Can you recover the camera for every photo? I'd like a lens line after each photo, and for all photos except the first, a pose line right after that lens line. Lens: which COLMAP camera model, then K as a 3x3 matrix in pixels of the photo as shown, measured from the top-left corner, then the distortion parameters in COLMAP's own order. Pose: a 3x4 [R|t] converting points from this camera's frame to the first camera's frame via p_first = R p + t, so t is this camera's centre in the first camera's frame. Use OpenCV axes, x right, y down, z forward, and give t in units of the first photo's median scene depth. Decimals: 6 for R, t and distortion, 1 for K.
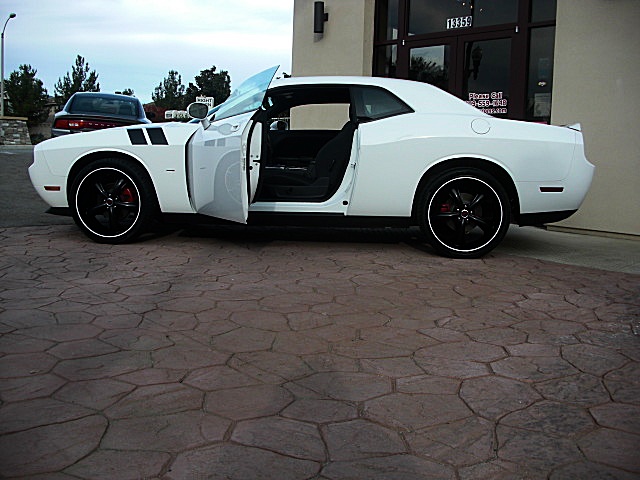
lens RADIAL K [[625.5, 0, 314.2], [0, 625.5, 240.5], [0, 0, 1]] dist [-0.210268, 0.187097]
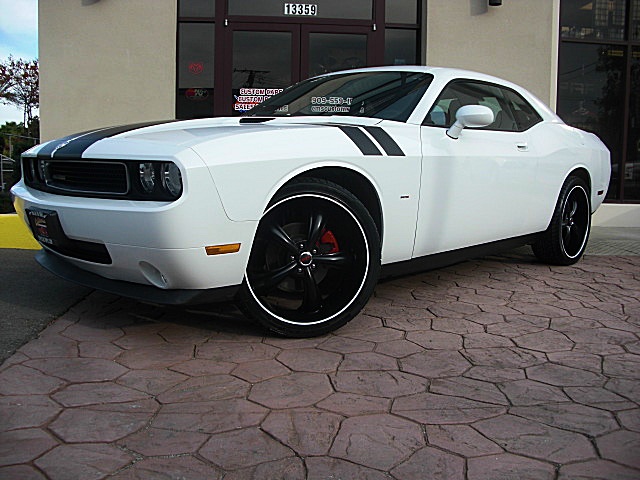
lens RADIAL K [[625.5, 0, 314.2], [0, 625.5, 240.5], [0, 0, 1]] dist [-0.210268, 0.187097]
pose [[0.624022, -0.120042, 0.772131, -0.546441], [0.108859, 0.991849, 0.066223, -0.084011], [-0.773787, 0.042728, 0.632003, 0.469641]]
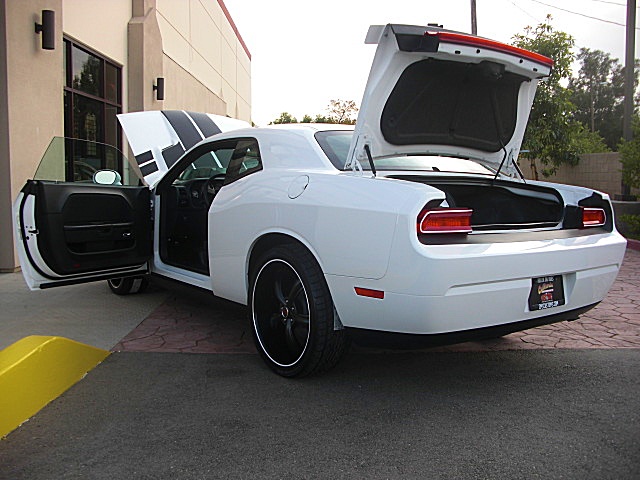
lens RADIAL K [[625.5, 0, 314.2], [0, 625.5, 240.5], [0, 0, 1]] dist [-0.210268, 0.187097]
pose [[-0.724411, -0.108759, 0.680735, -0.617012], [0.067182, 0.971638, 0.226729, -0.252442], [-0.686087, 0.209978, -0.696558, 1.314225]]
